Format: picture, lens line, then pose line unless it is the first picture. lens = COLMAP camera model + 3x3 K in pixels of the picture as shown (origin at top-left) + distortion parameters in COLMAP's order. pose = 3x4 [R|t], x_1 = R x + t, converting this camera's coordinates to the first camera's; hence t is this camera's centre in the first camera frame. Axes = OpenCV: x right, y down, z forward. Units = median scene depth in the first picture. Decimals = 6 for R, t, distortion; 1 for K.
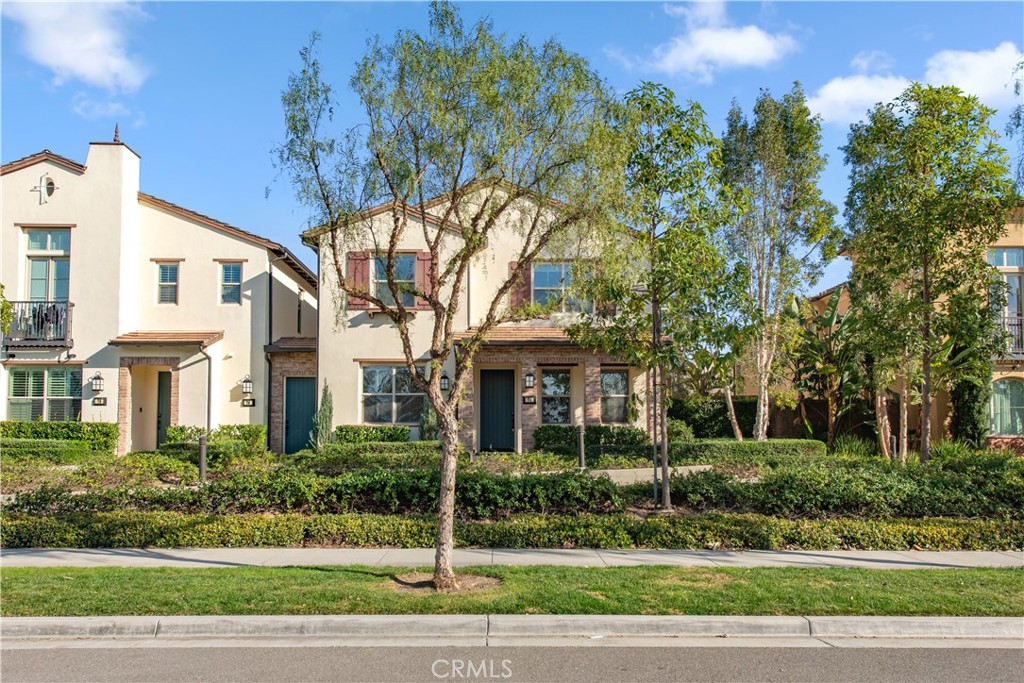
lens RADIAL K [[710.6, 0, 512.0], [0, 710.6, 341.5], [0, 0, 1]] dist [0.001460, 0.000890]
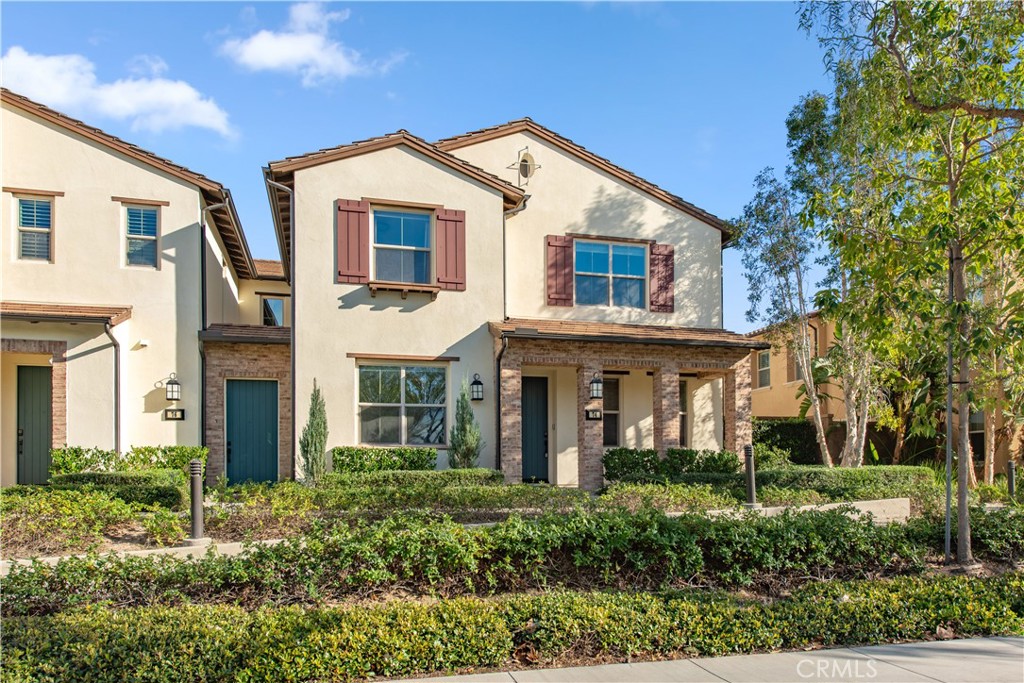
lens RADIAL K [[714.2, 0, 511.9], [0, 714.2, 413.8], [0, 0, 1]] dist [0.006717, -0.004937]
pose [[0.969467, 0.015927, 0.244703, -0.233440], [-0.029770, 0.998152, 0.052977, 0.041179], [-0.243407, -0.058644, 0.968150, 0.269889]]
